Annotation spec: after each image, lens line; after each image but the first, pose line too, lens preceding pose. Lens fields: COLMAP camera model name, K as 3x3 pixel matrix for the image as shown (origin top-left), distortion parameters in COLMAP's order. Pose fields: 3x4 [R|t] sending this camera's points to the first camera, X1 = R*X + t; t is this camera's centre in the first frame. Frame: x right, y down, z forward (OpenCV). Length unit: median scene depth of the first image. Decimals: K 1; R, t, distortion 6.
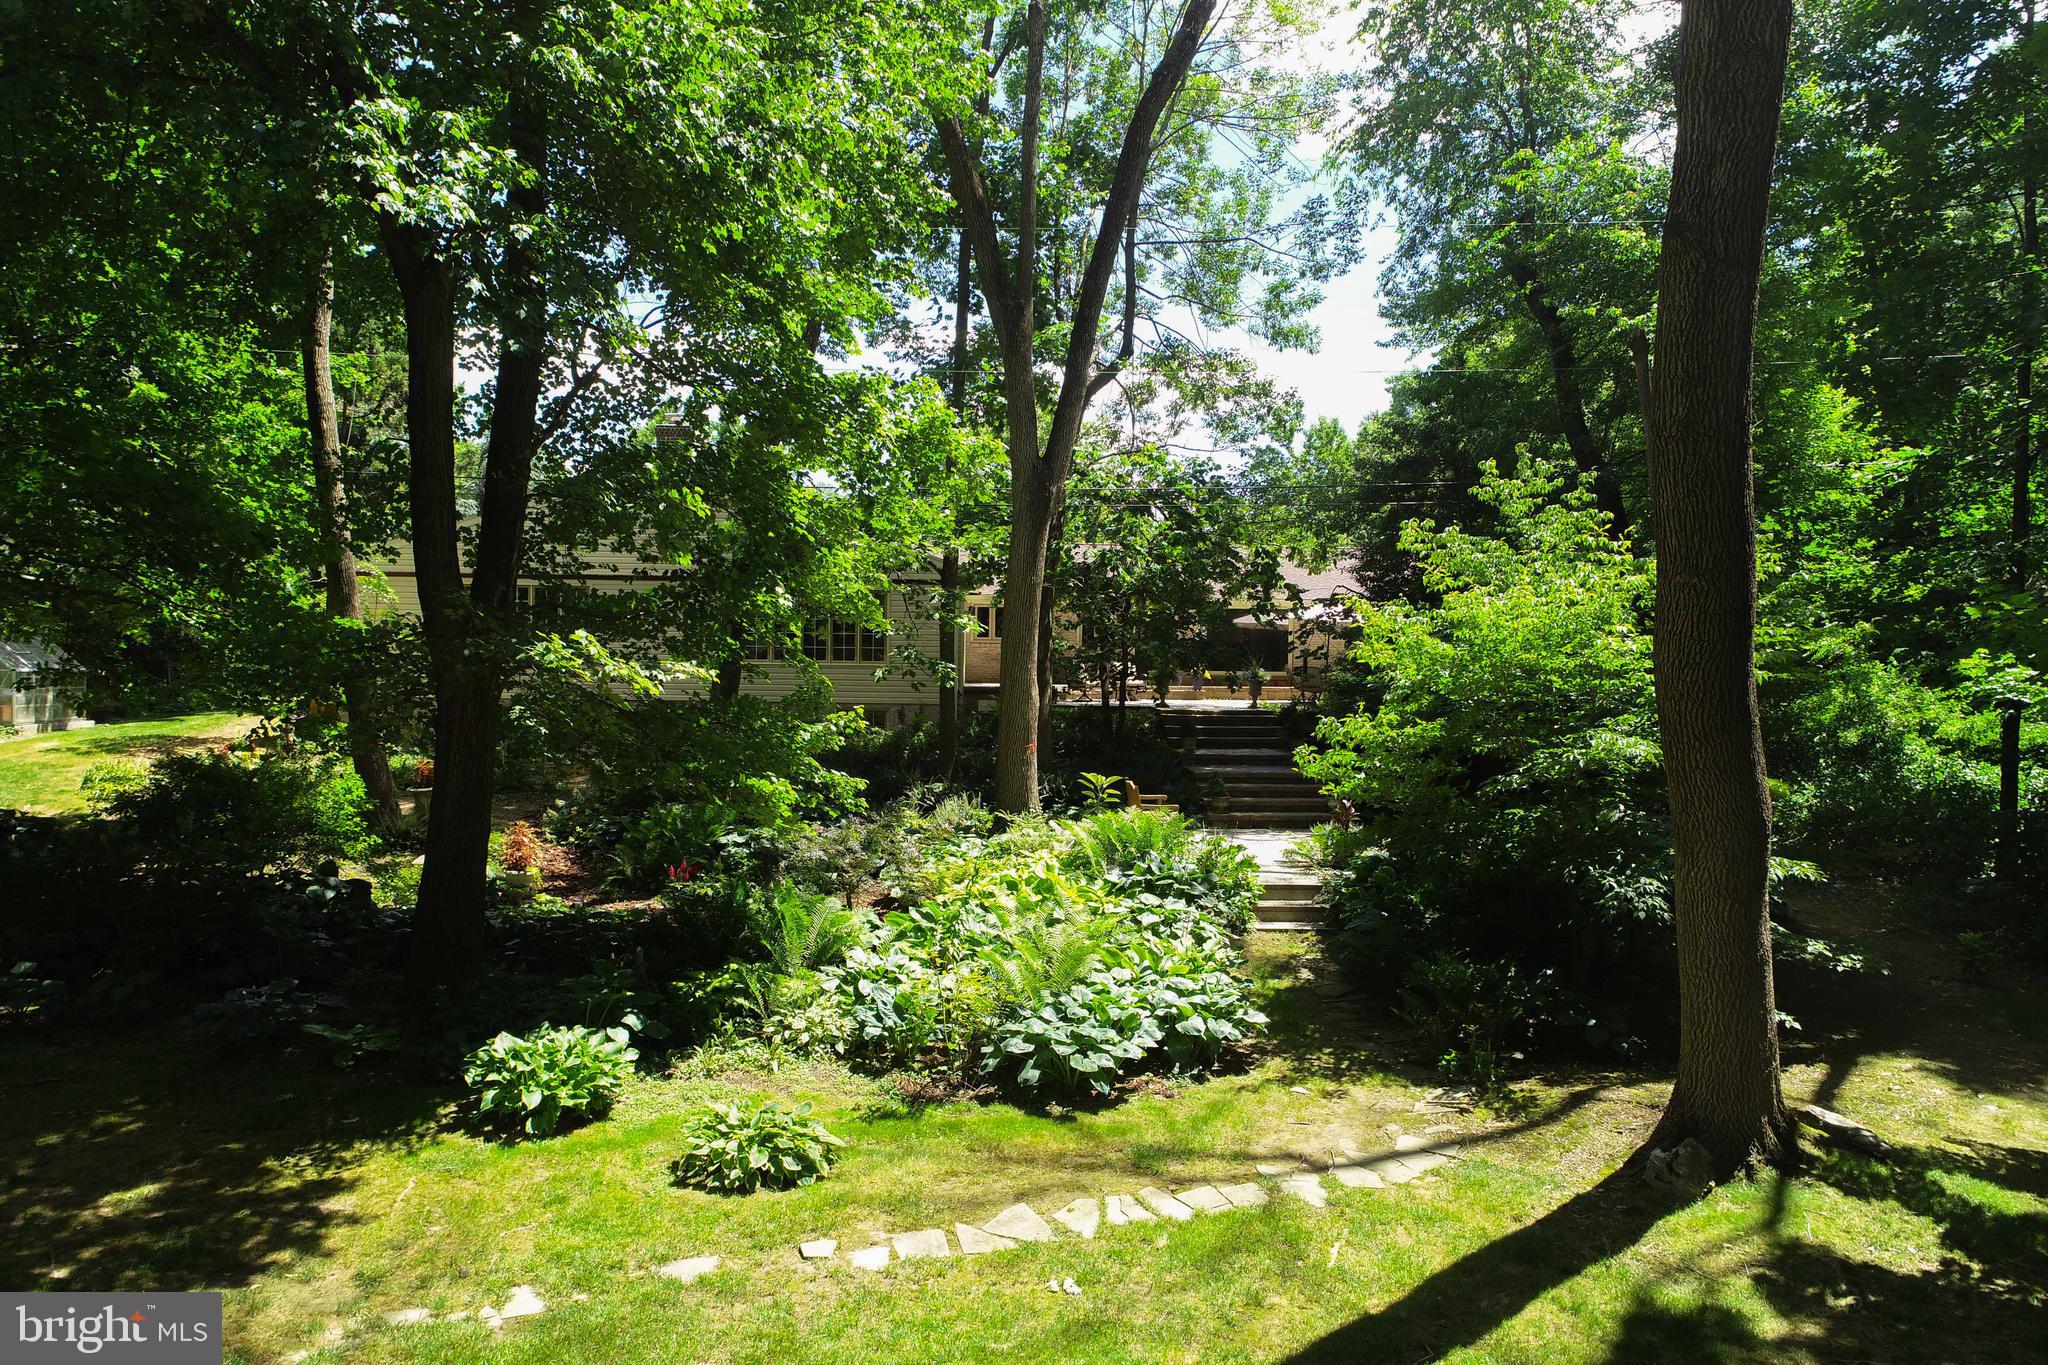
lens RADIAL K [[1363.0, 0, 1024.0], [0, 1363.0, 682.5], [0, 0, 1]] dist [-0.002289, 0.003625]
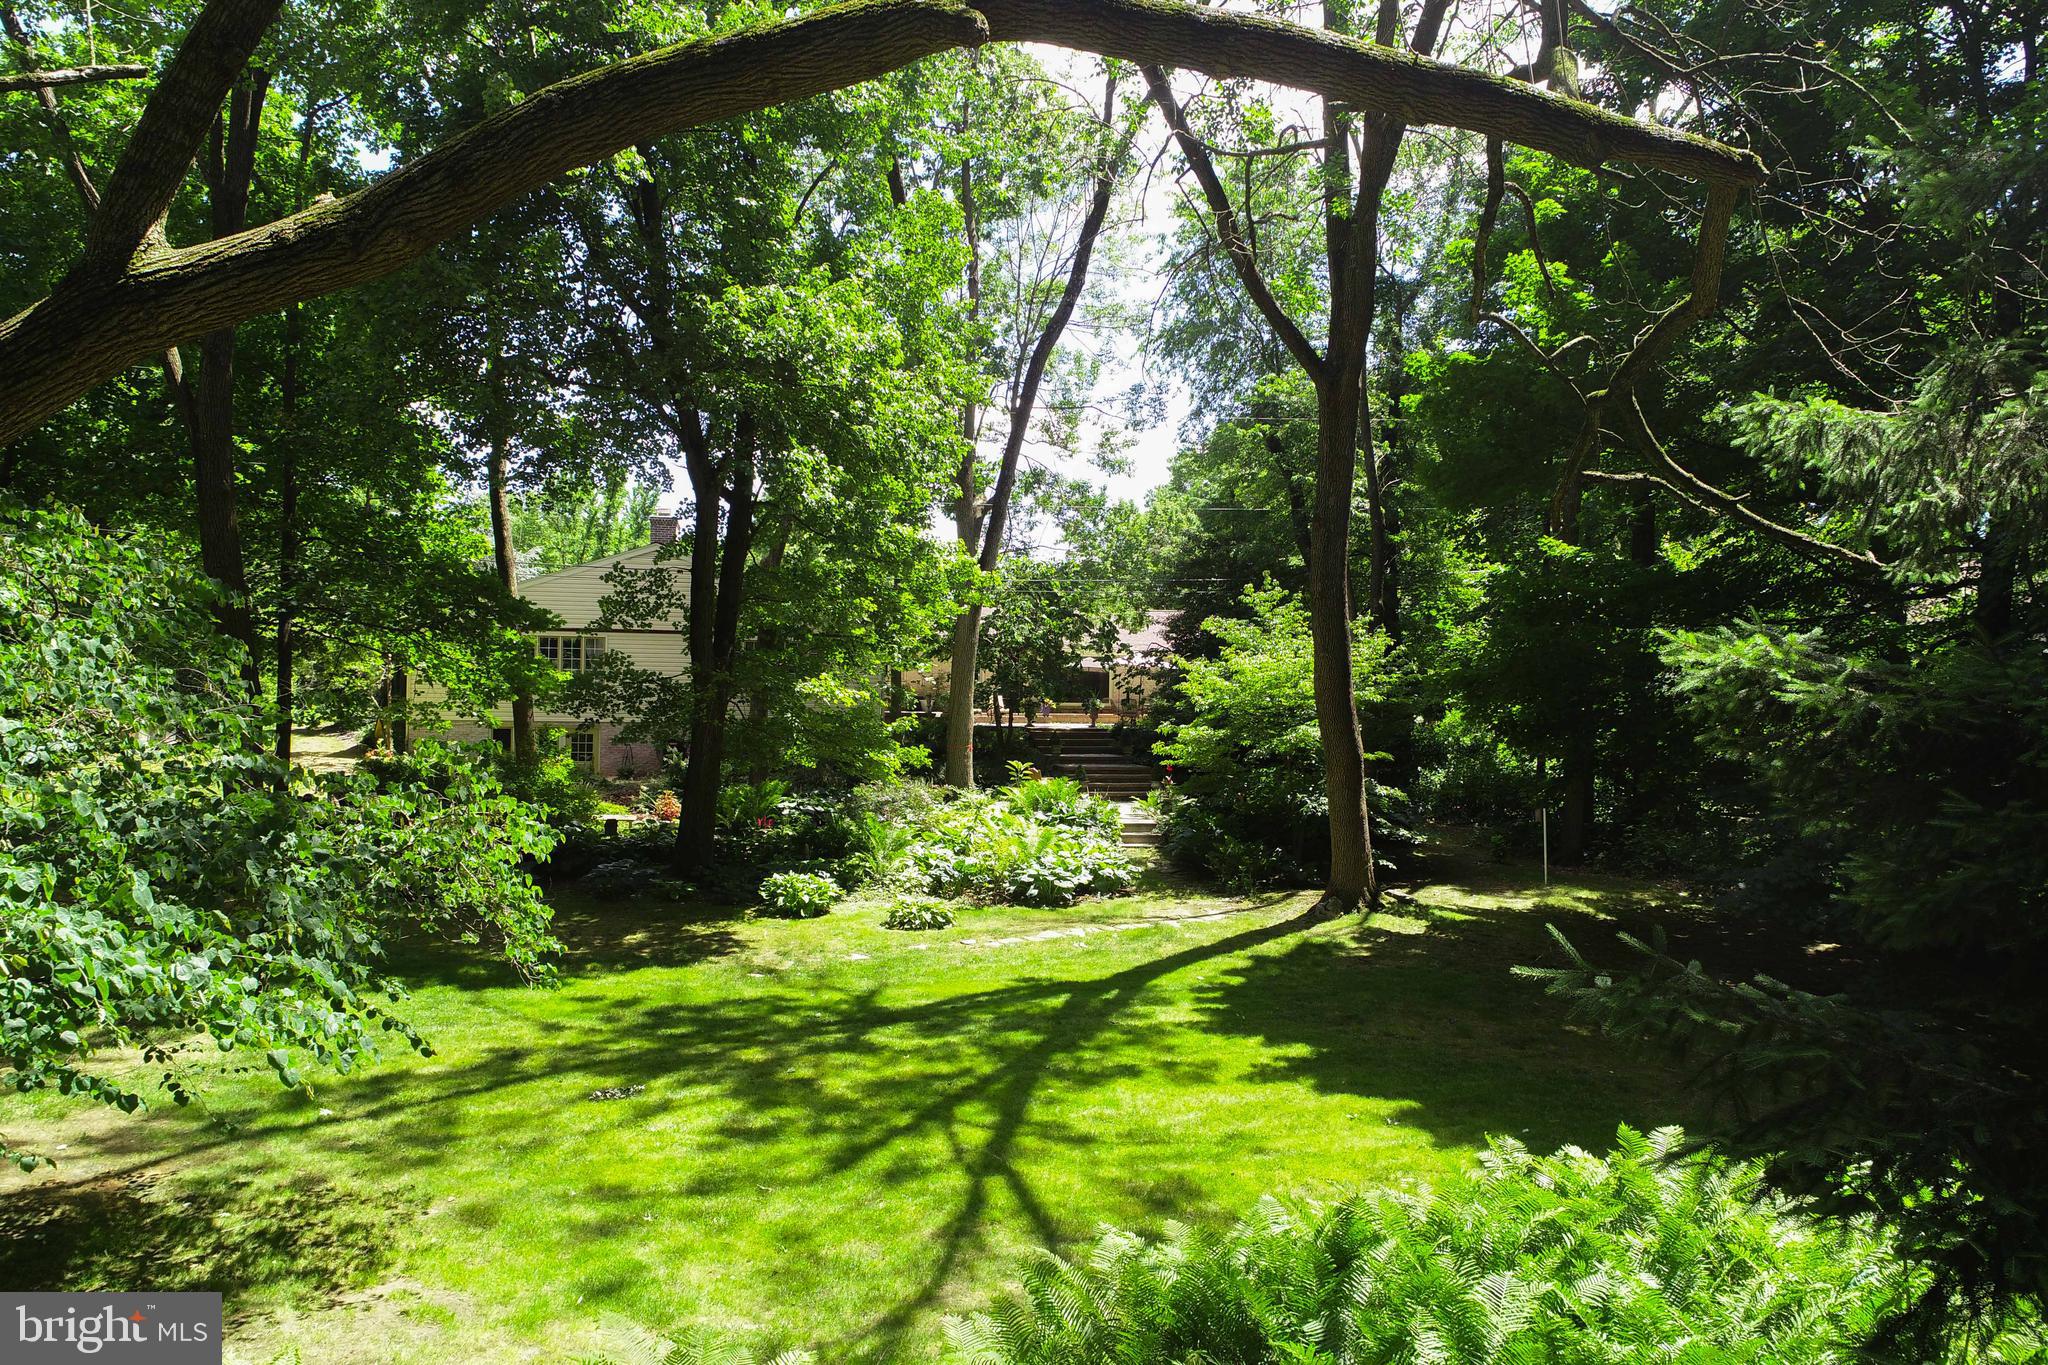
lens RADIAL K [[1363.0, 0, 1024.0], [0, 1363.0, 682.5], [0, 0, 1]] dist [-0.002289, 0.003625]
pose [[0.987236, 0.003066, 0.159233, -0.239134], [0.001871, 0.999522, -0.030847, 0.027652], [-0.159252, 0.030751, 0.986759, -0.727746]]
